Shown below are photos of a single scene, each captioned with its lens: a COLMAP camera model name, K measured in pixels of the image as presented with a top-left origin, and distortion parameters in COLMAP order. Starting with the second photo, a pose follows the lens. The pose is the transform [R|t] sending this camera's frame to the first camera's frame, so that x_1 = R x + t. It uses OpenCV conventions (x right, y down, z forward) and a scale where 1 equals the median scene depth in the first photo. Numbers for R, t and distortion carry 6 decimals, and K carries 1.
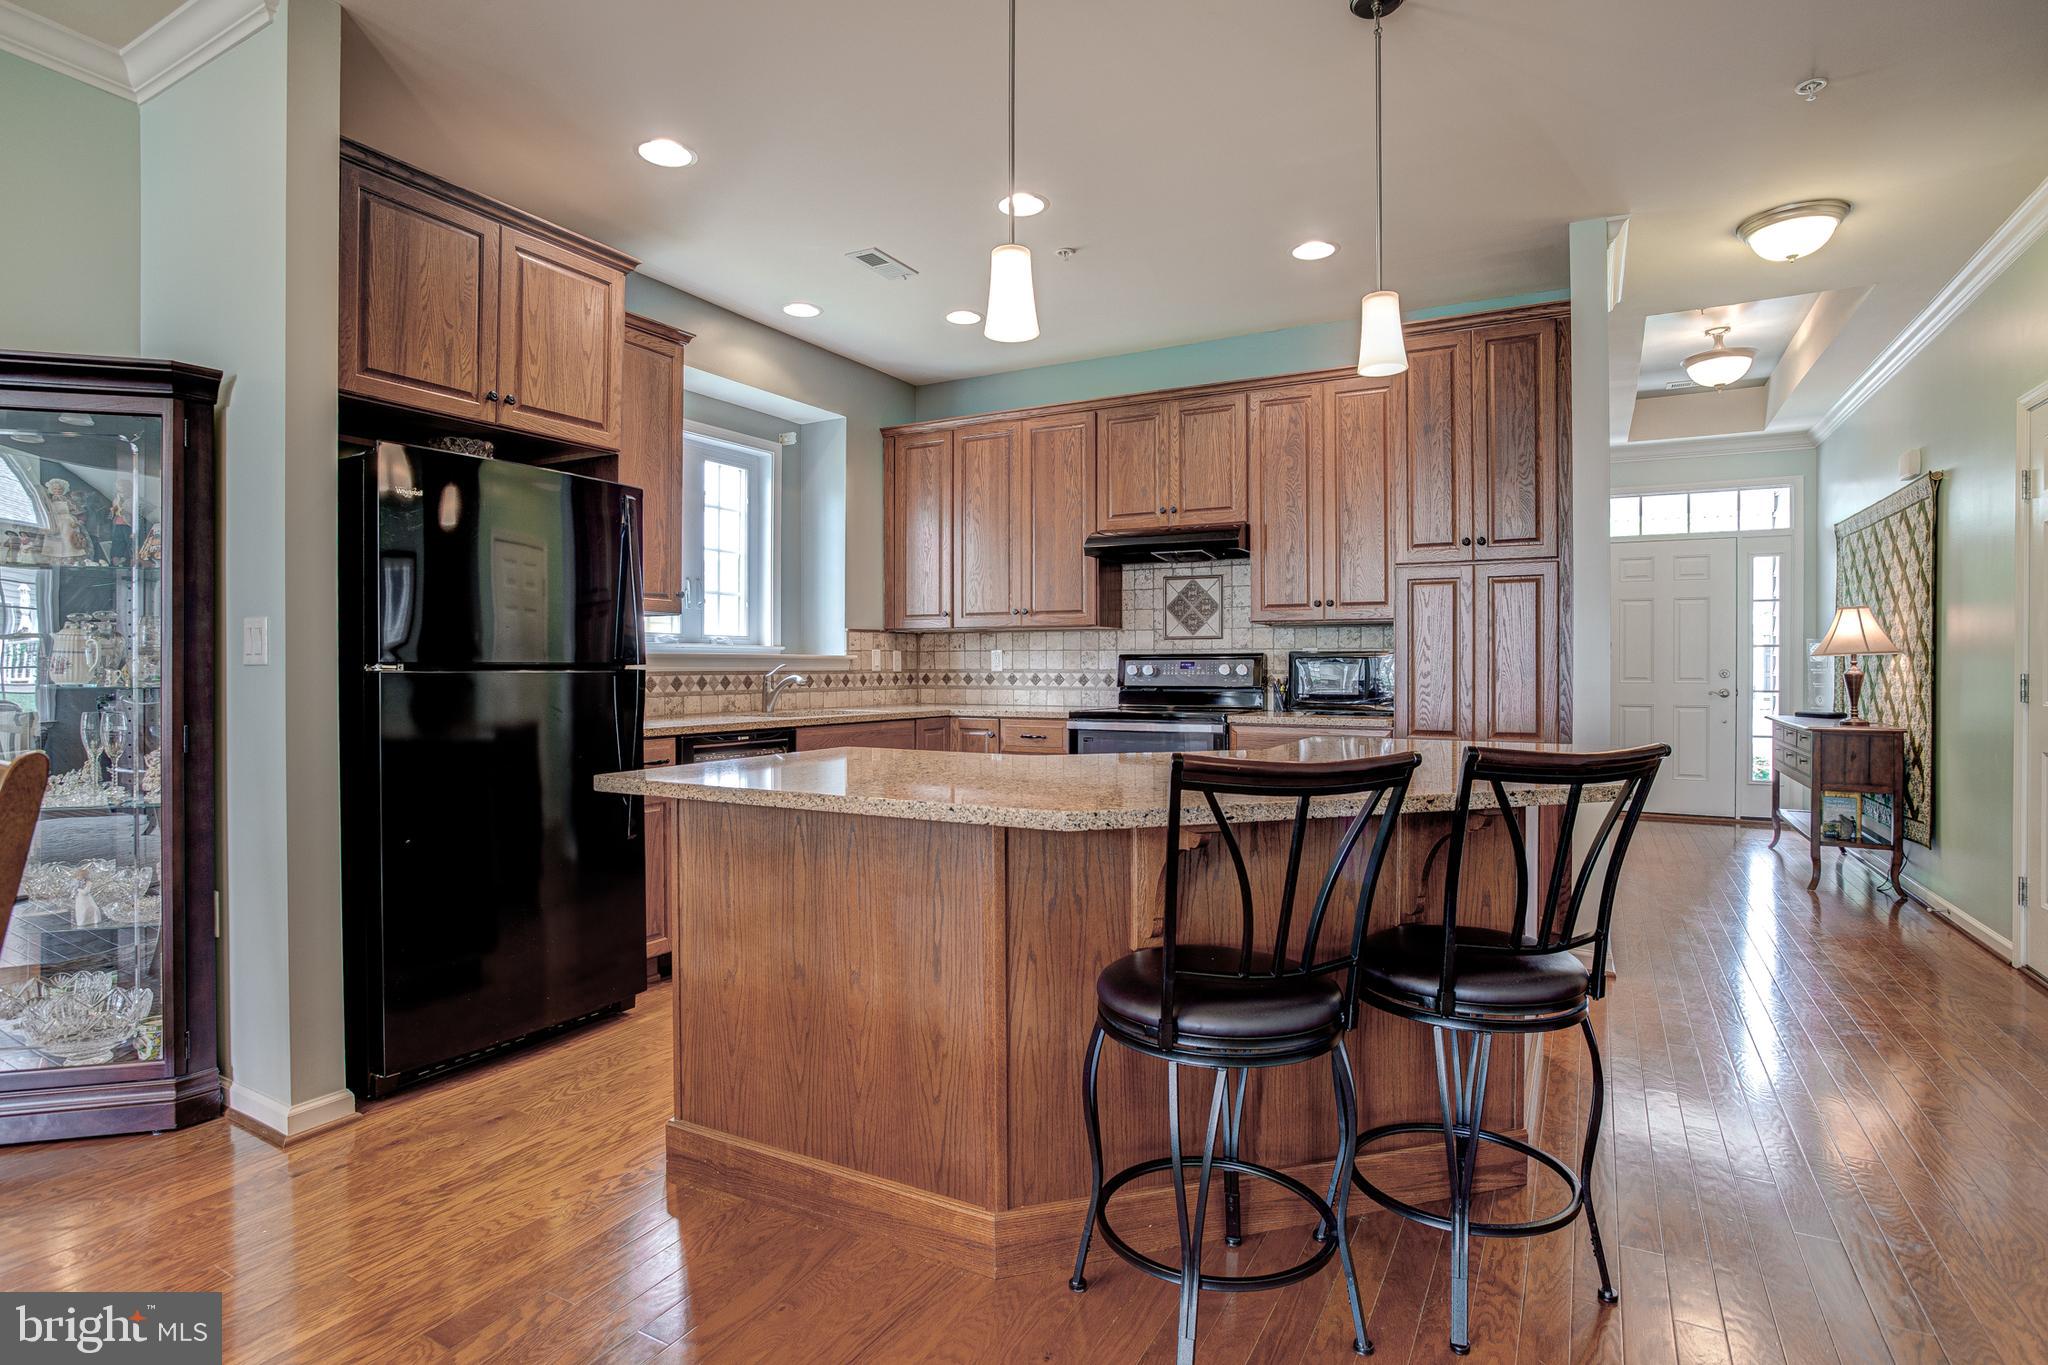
lens RADIAL K [[1022.1, 0, 1029.3], [0, 1022.1, 668.9], [0, 0, 1]] dist [-0.071722, 0.039777]
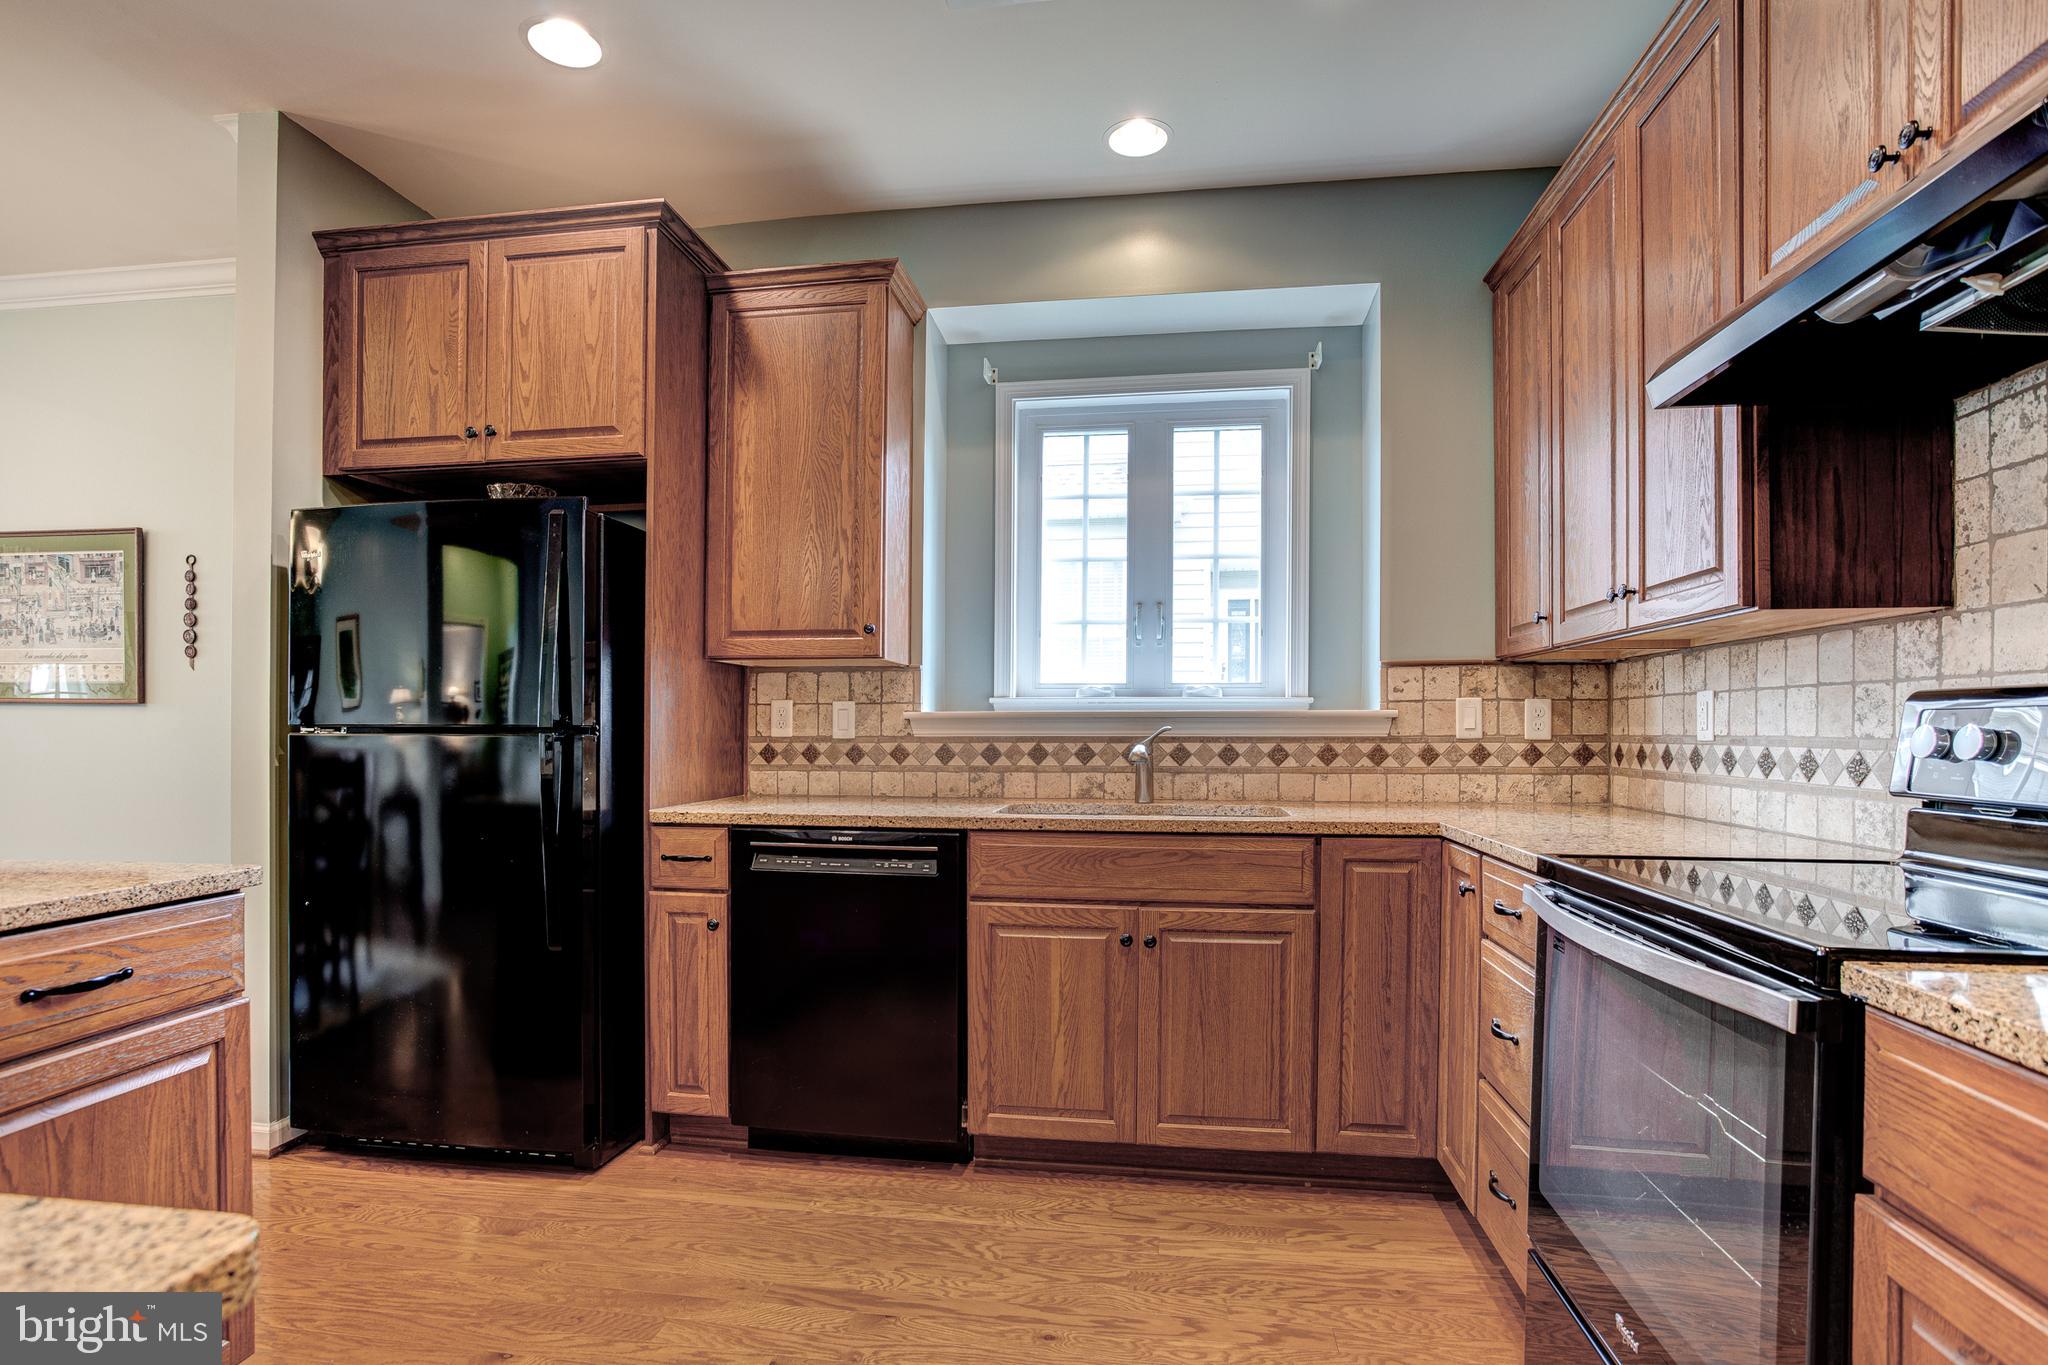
lens RADIAL K [[1040.2, 0, 1027.6], [0, 1040.2, 741.6], [0, 0, 1]] dist [-0.058985, 0.031483]
pose [[0.348153, 0.009977, -0.937385, 0.313820], [-0.002971, 0.999950, 0.009539, -0.000932], [0.937433, -0.000536, 0.348166, 0.701418]]
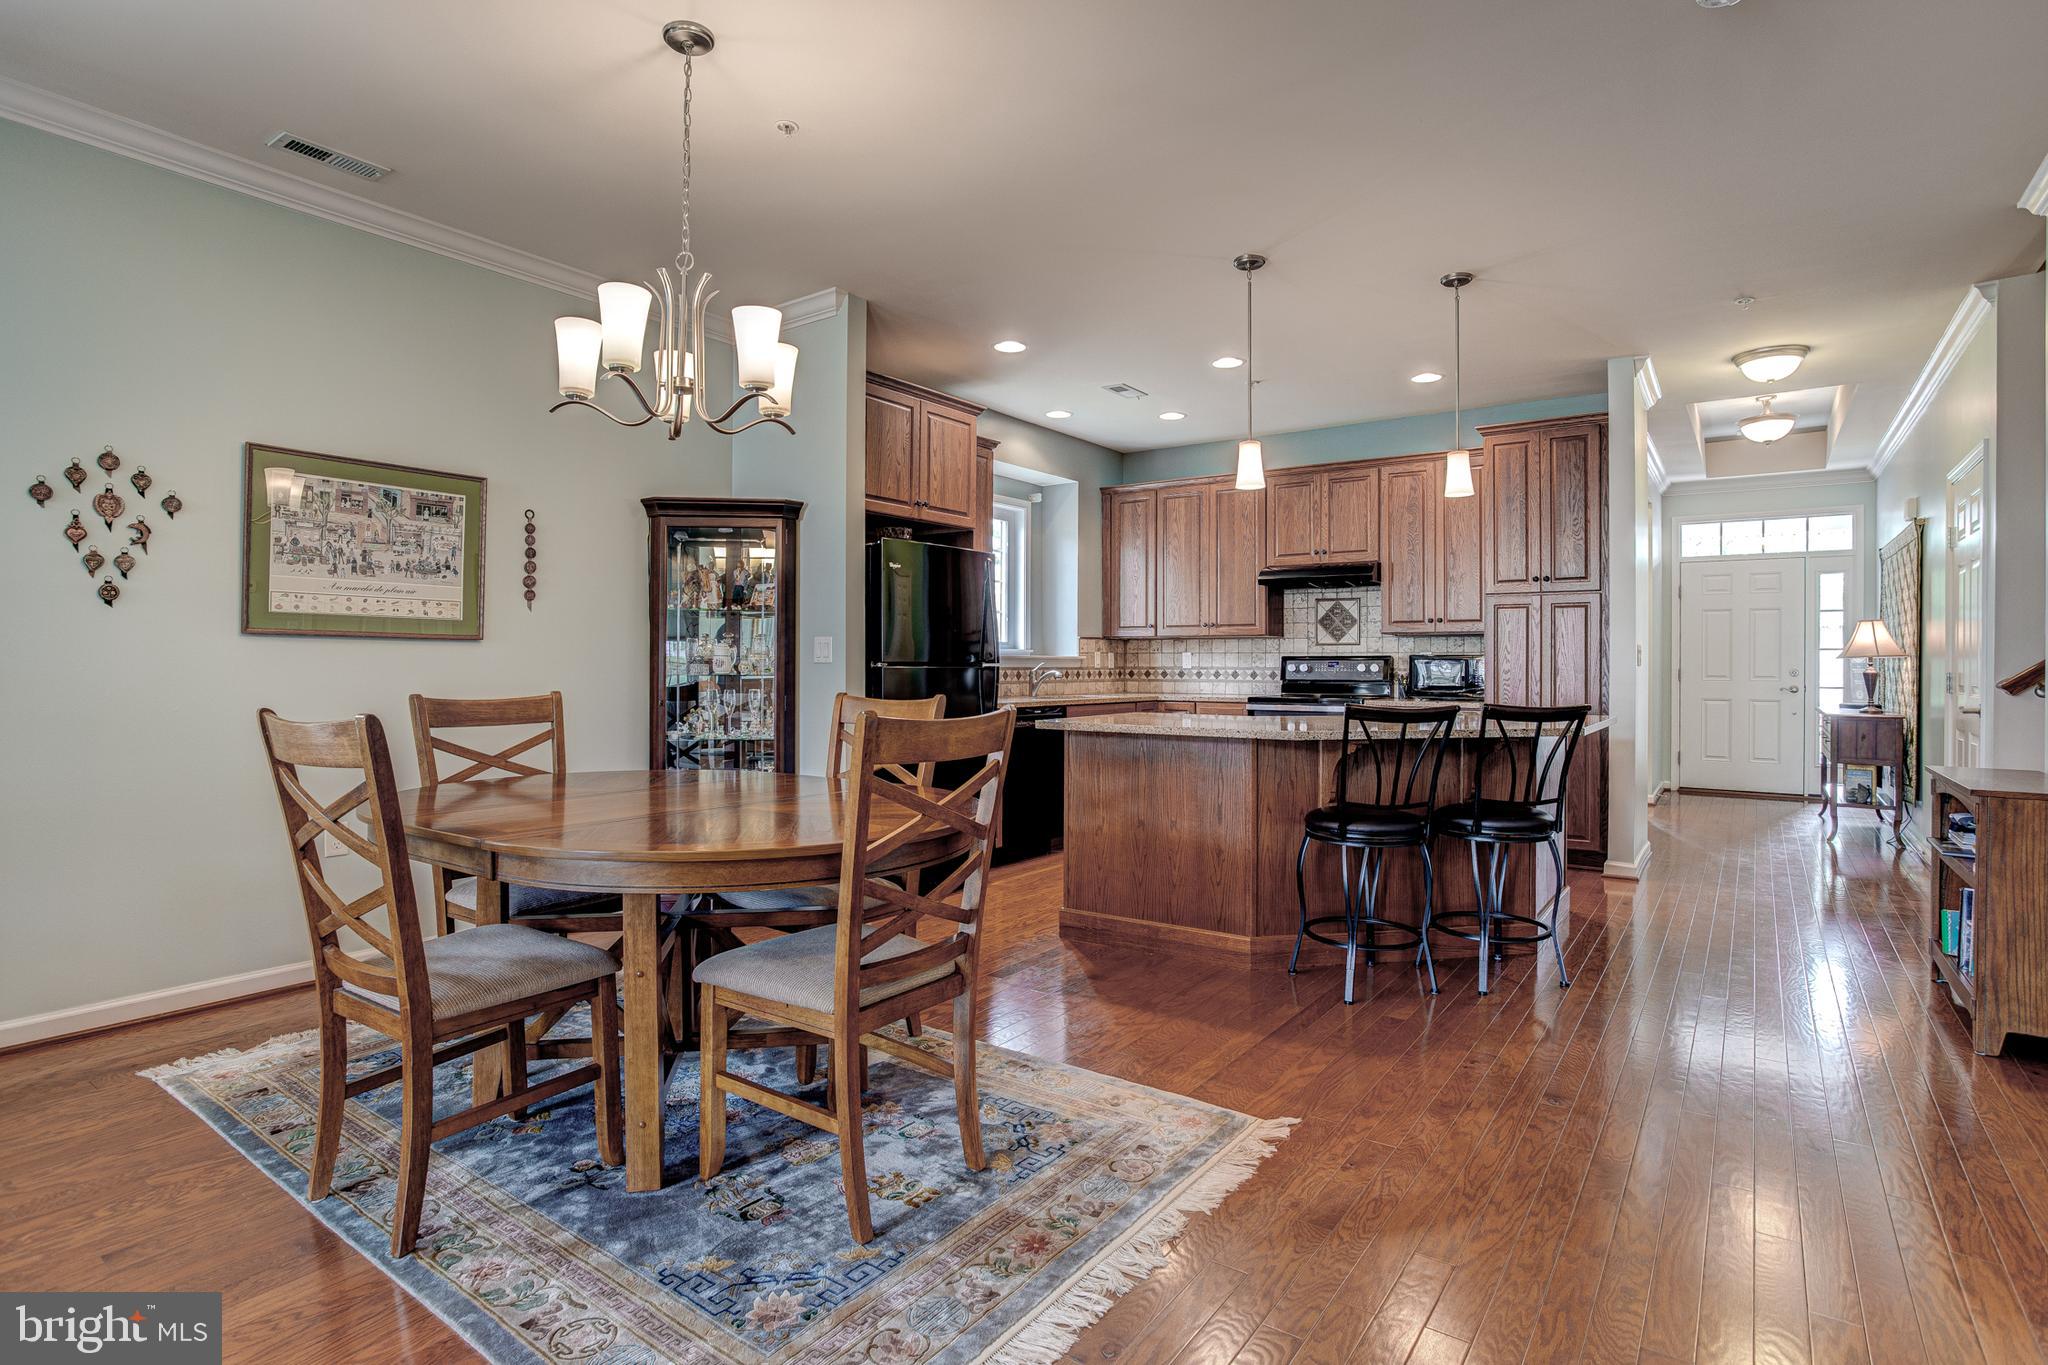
lens RADIAL K [[1022.1, 0, 1029.3], [0, 1022.1, 668.9], [0, 0, 1]] dist [-0.071722, 0.039777]
pose [[0.992797, 0.003357, -0.119765, -0.090473], [-0.003056, 0.999992, 0.002696, 0.000079], [0.119773, -0.002311, 0.992799, -0.417075]]
